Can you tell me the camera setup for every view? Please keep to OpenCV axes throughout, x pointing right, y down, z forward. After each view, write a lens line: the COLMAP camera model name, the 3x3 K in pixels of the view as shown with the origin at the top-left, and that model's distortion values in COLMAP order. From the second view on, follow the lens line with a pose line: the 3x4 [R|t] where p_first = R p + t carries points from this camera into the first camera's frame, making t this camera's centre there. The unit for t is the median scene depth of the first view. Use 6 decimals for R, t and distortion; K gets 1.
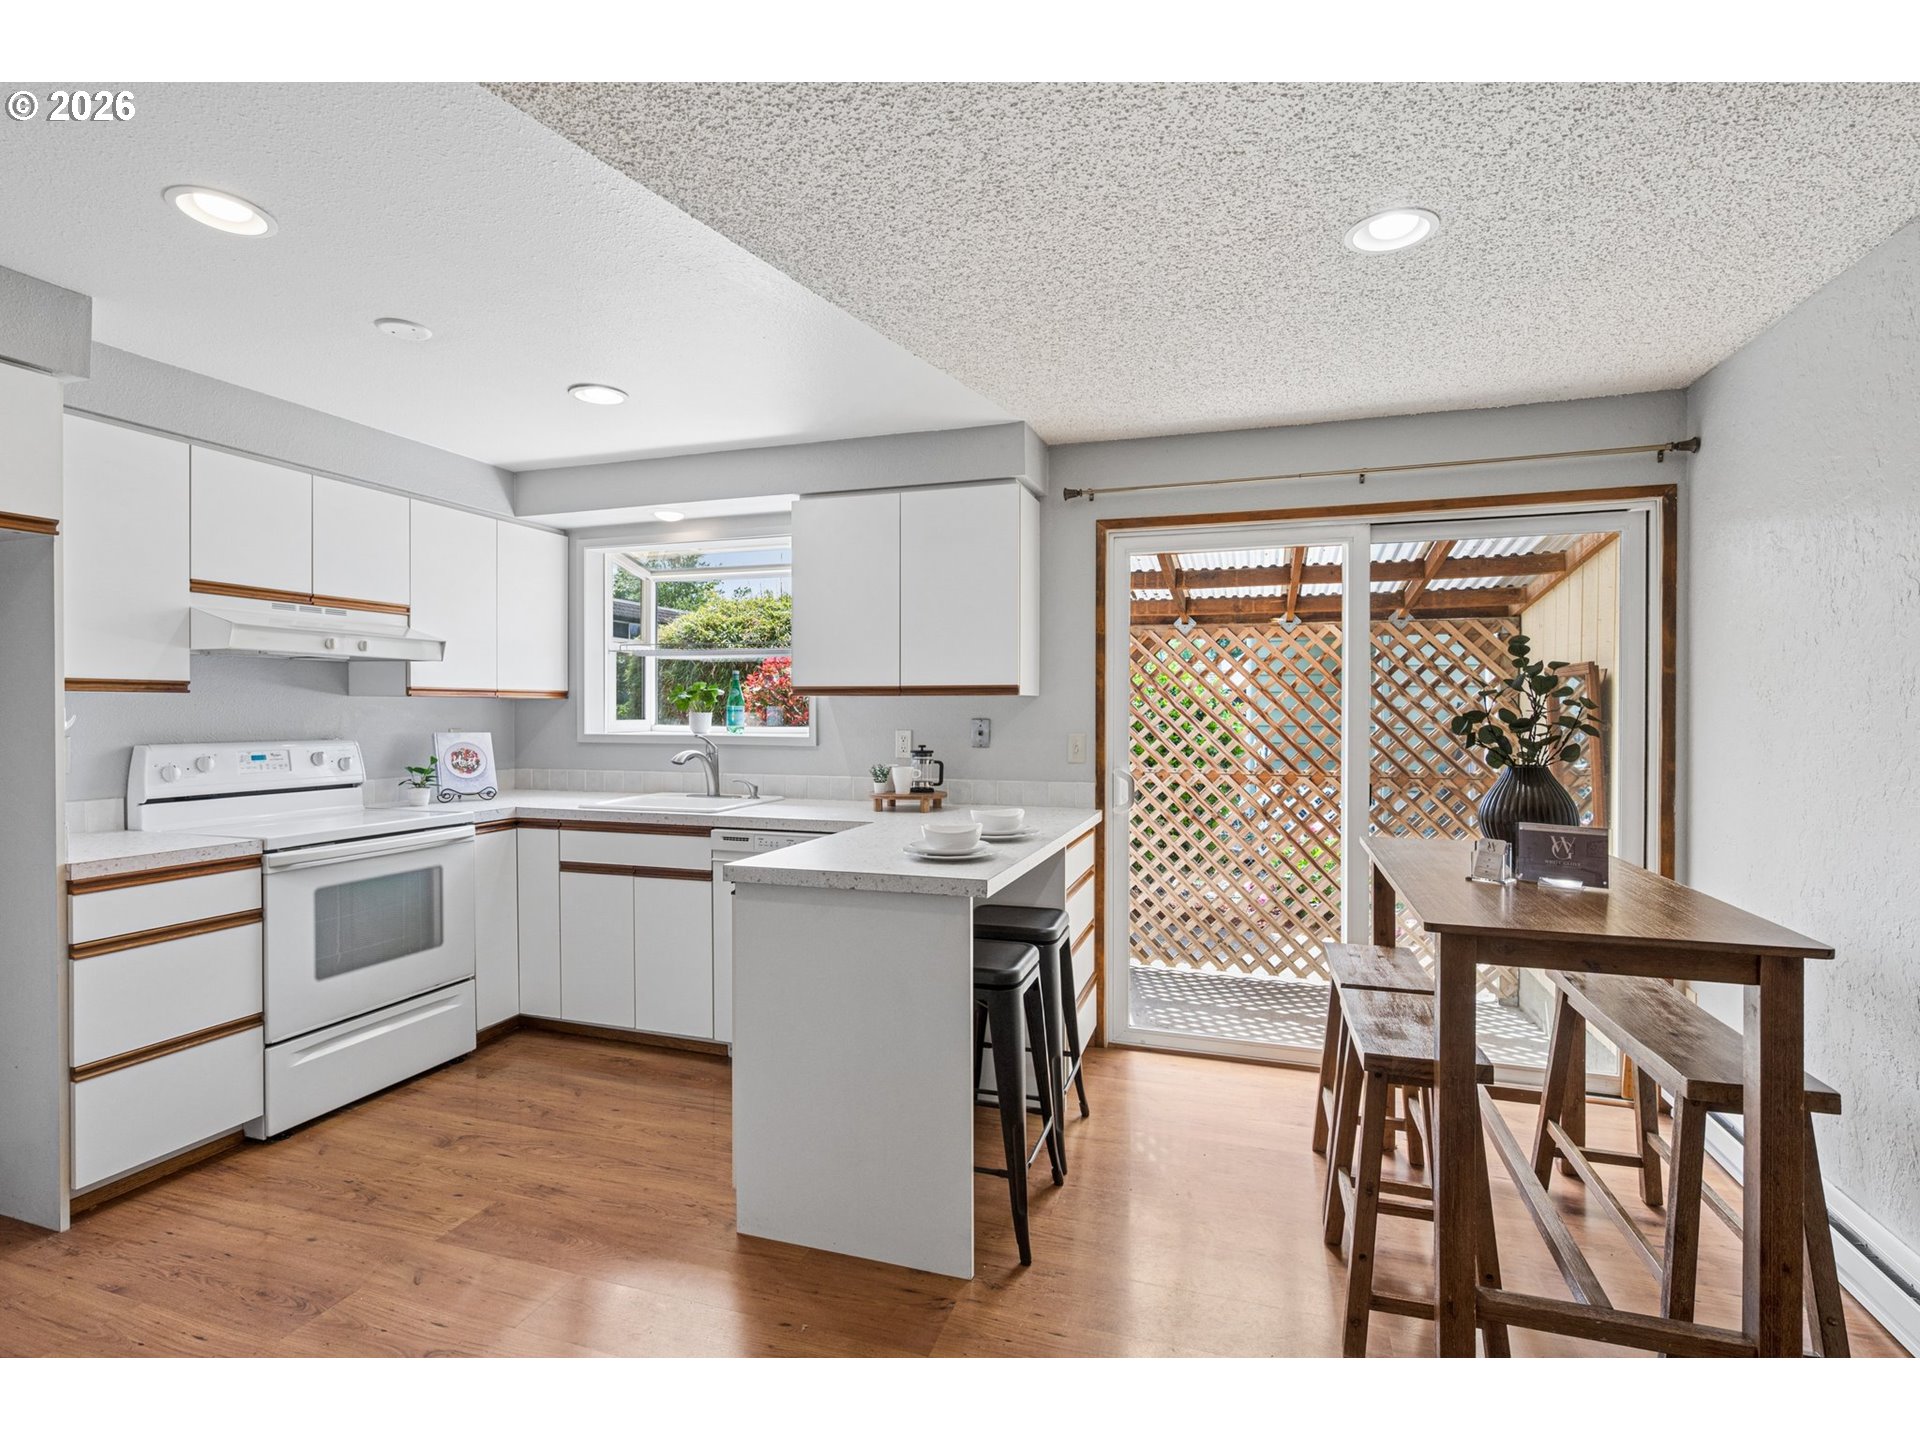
lens RADIAL K [[930.5, 0, 952.2], [0, 930.5, 725.5], [0, 0, 1]] dist [-0.001606, -0.000237]
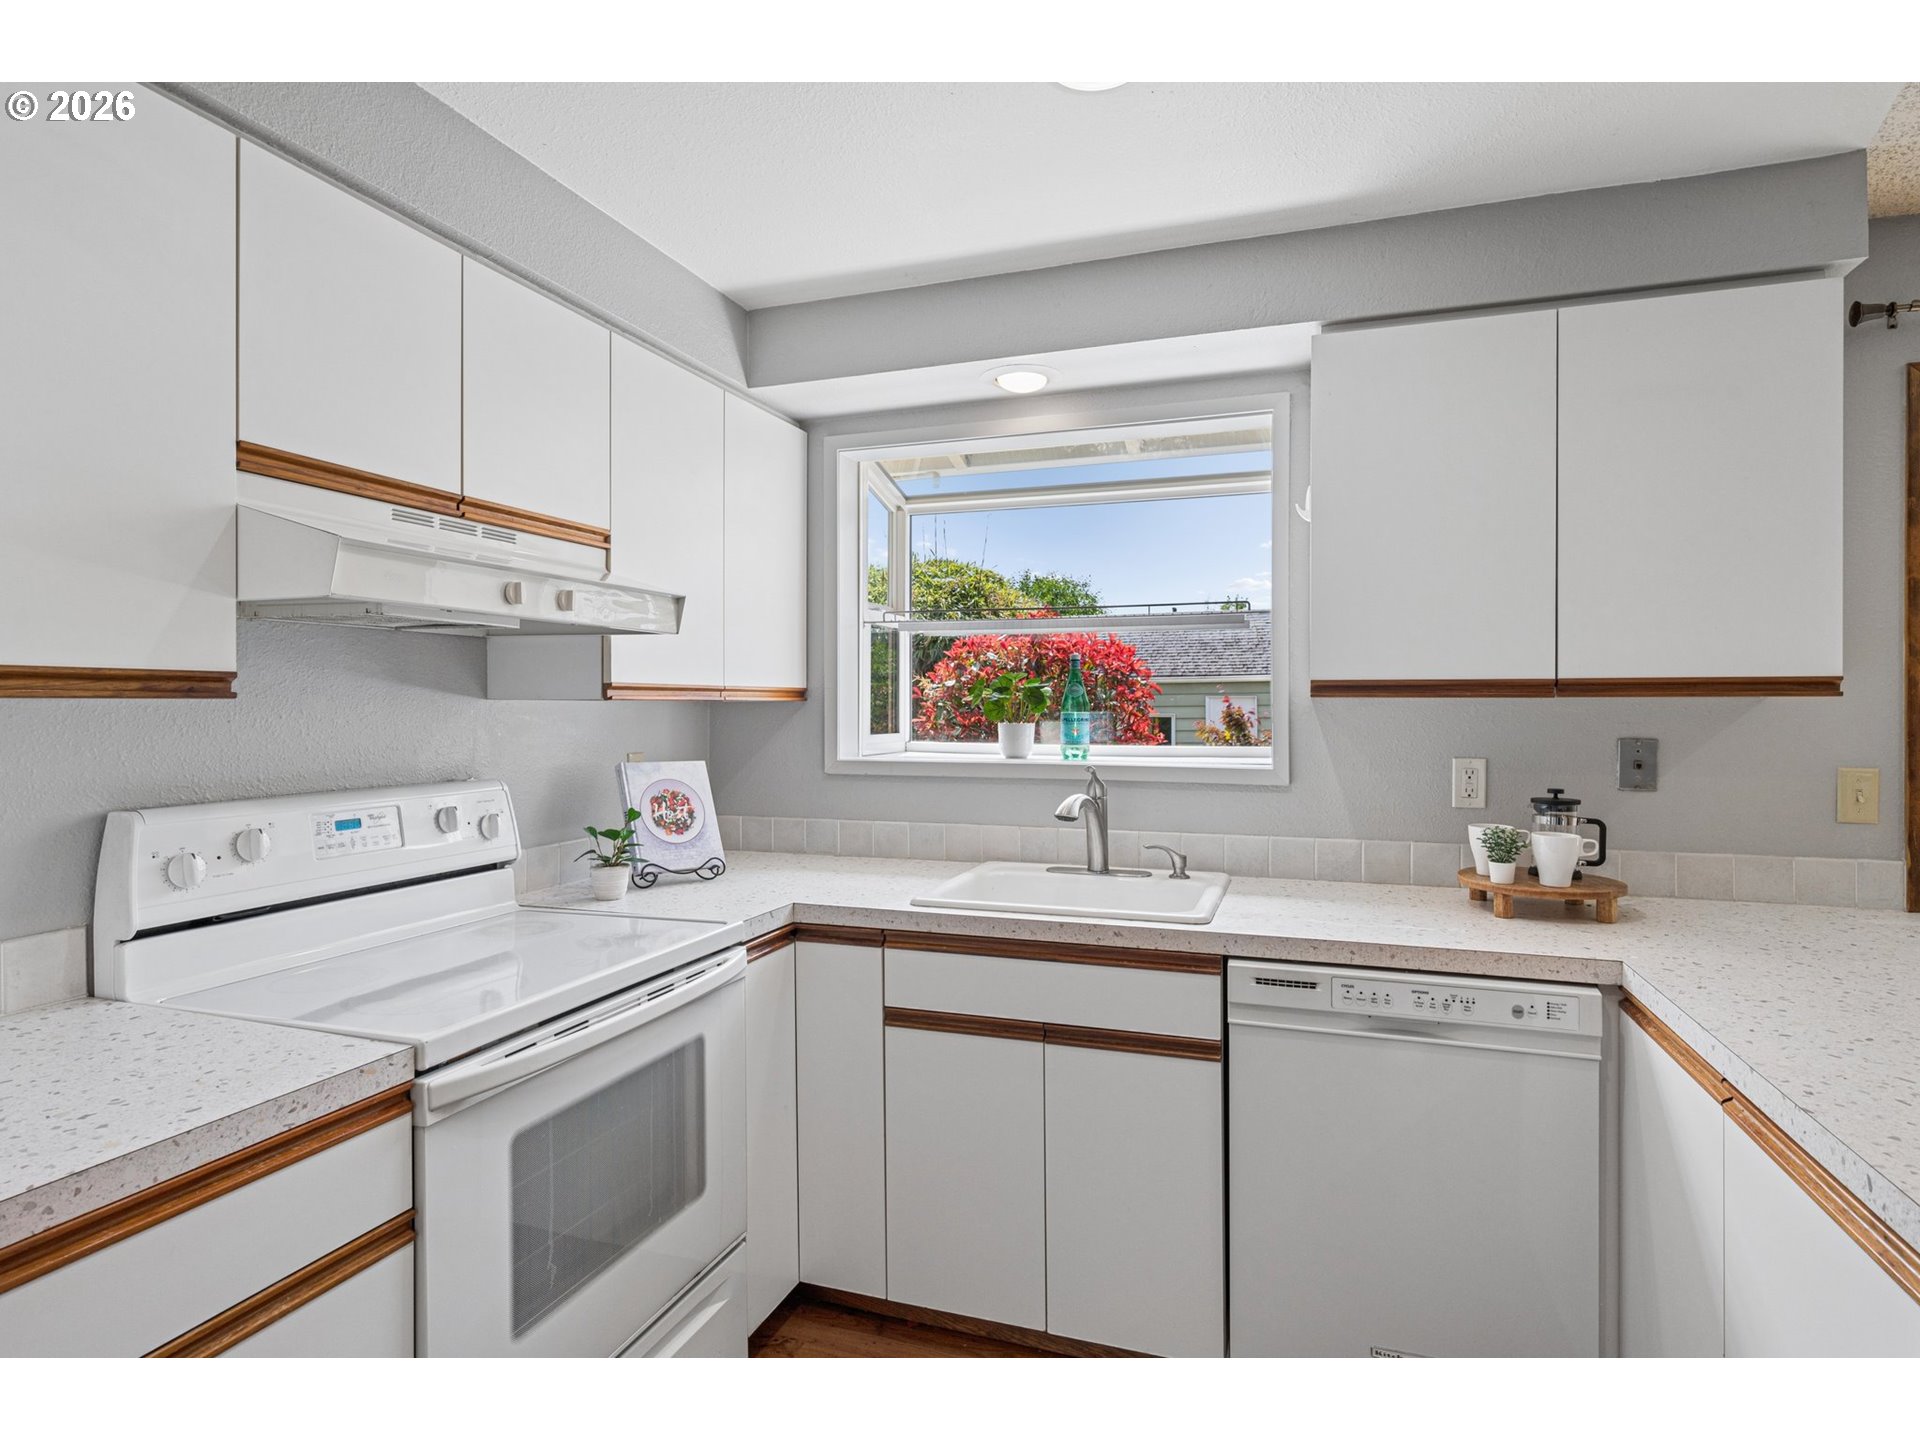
lens RADIAL K [[1027.3, 0, 960.0], [0, 1027.3, 720.0], [0, 0, 1]] dist [-0.002896, 0.000771]
pose [[0.999937, -0.001781, -0.011117, -0.374232], [0.001763, 0.999997, -0.001694, -0.018653], [0.011120, 0.001674, 0.999937, 0.410500]]
